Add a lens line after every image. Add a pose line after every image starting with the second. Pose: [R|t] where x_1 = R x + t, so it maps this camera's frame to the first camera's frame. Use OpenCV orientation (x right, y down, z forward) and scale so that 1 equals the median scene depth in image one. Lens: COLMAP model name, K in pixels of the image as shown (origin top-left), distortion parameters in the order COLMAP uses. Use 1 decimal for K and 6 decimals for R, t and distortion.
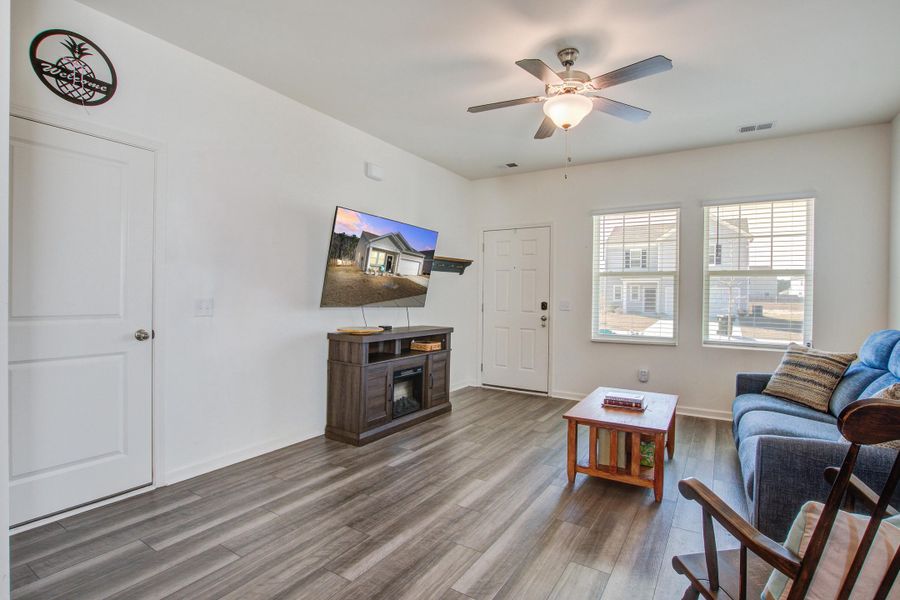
lens RADIAL K [[452.1, 0, 452.1], [0, 452.1, 296.1], [0, 0, 1]] dist [-0.003462, 0.000609]
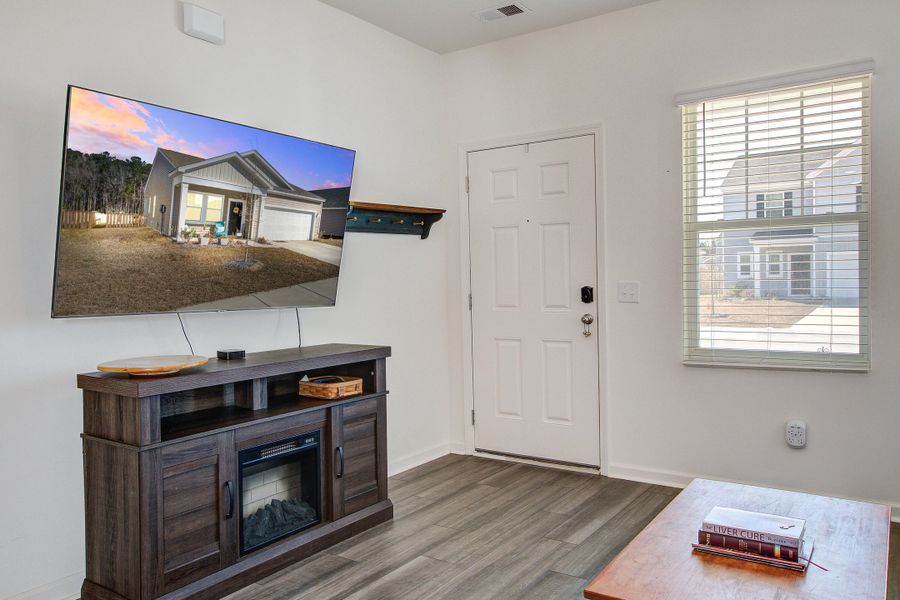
lens RADIAL K [[698.2, 0, 448.1], [0, 698.2, 297.8], [0, 0, 1]] dist [0.009338, 0.011956]
pose [[0.997983, -0.035076, -0.052912, 0.113209], [0.036423, 0.999031, 0.024709, 0.000725], [0.051994, -0.026586, 0.998293, 0.276715]]
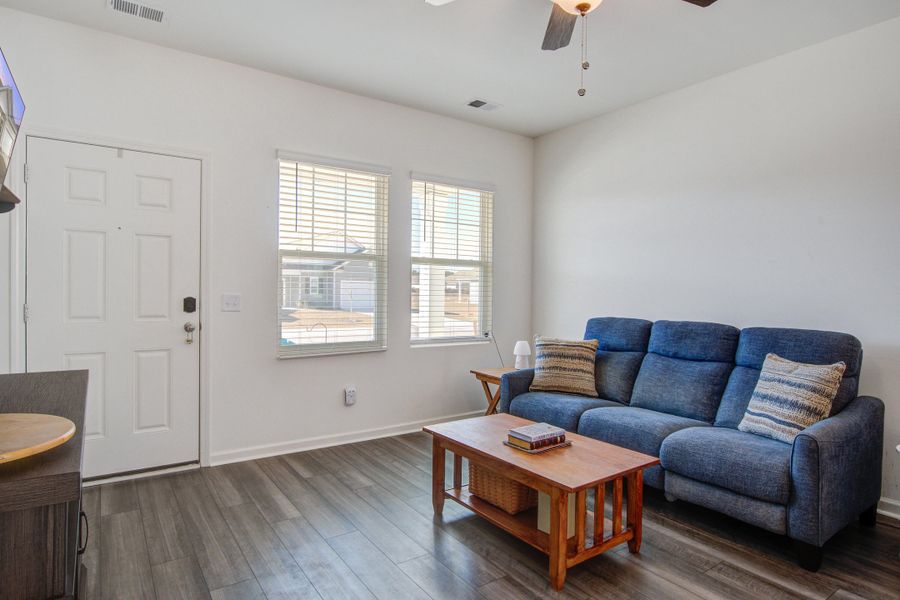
lens RADIAL K [[514.4, 0, 451.3], [0, 514.4, 297.2], [0, 0, 1]] dist [0.000502, 0.001252]
pose [[0.394087, -0.022468, 0.918799, -0.298040], [-0.007393, 0.999591, 0.027615, -0.008236], [-0.919043, -0.017675, 0.393760, 0.582767]]
